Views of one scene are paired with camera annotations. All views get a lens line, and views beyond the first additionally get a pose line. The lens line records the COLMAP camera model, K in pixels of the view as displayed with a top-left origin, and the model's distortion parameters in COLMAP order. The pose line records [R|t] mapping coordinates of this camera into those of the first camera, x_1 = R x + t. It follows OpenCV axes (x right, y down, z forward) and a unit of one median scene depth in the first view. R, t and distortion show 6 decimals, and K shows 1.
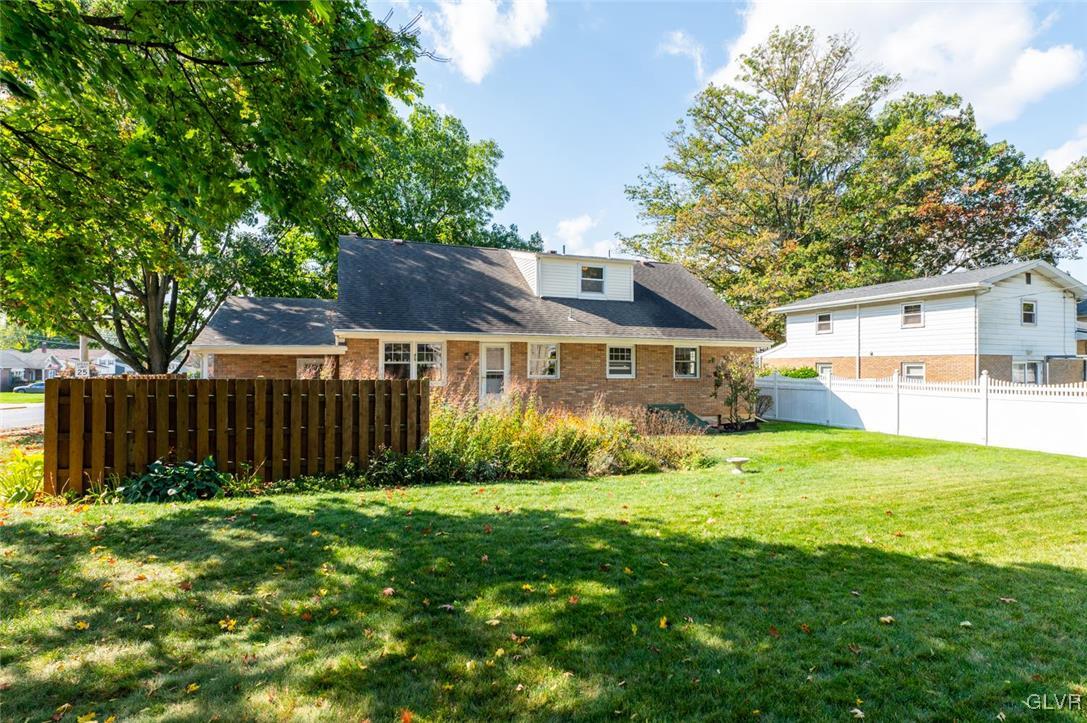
lens RADIAL K [[547.3, 0, 543.5], [0, 547.3, 361.5], [0, 0, 1]] dist [0.000745, 0.000154]
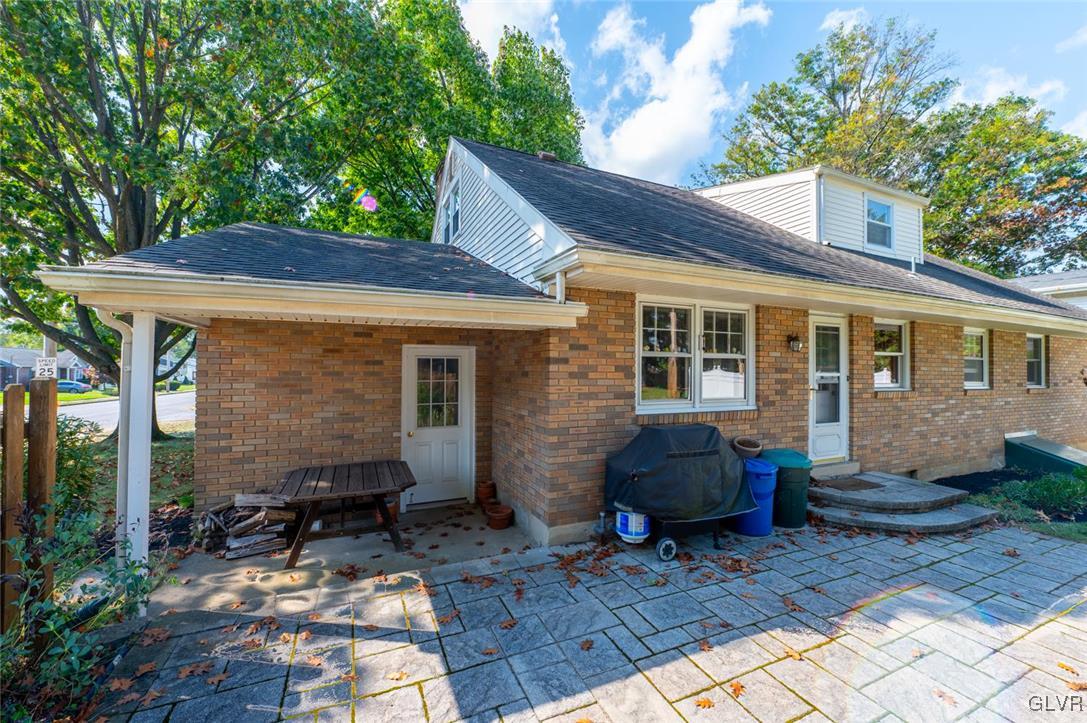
lens RADIAL K [[430.8, 0, 543.5], [0, 430.8, 361.5], [0, 0, 1]] dist [0.000934, 0.000085]
pose [[0.997908, 0.007670, 0.064194, -0.304138], [-0.007181, 0.999943, -0.007848, 0.008517], [-0.064251, 0.007370, 0.997907, 0.549062]]
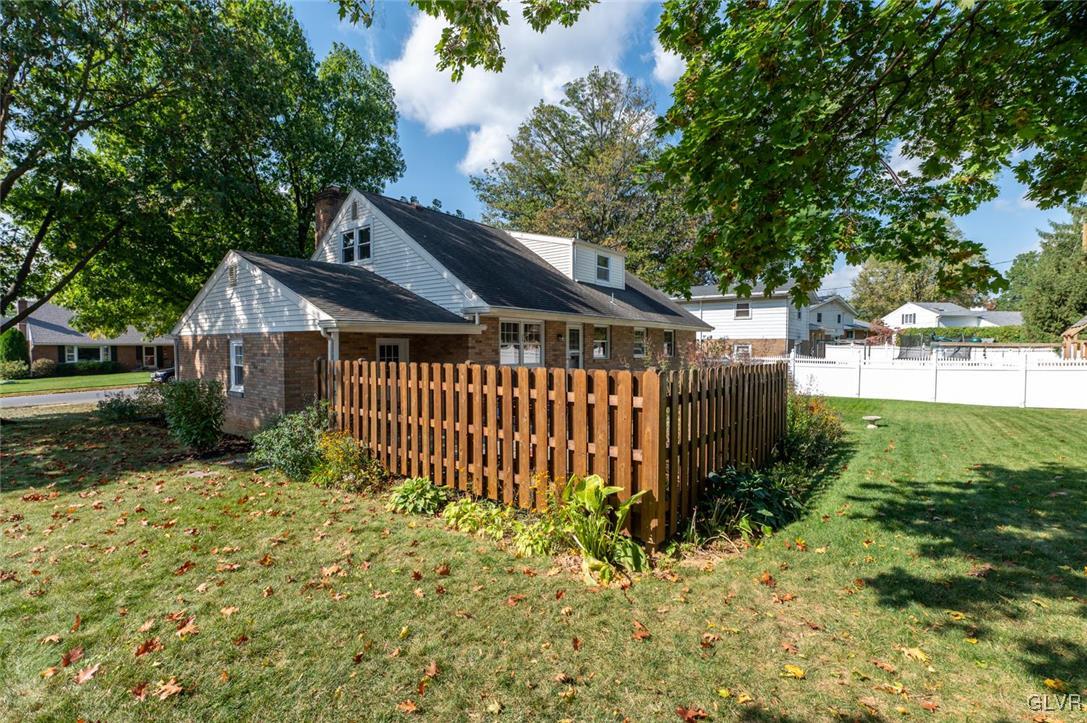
lens RADIAL K [[488.9, 0, 543.5], [0, 488.9, 361.5], [0, 0, 1]] dist [0.000086, -0.000007]
pose [[0.855179, -0.015538, 0.518100, -0.515055], [-0.007431, 0.999080, 0.042229, -0.002655], [-0.518280, -0.039964, 0.854277, 0.219325]]
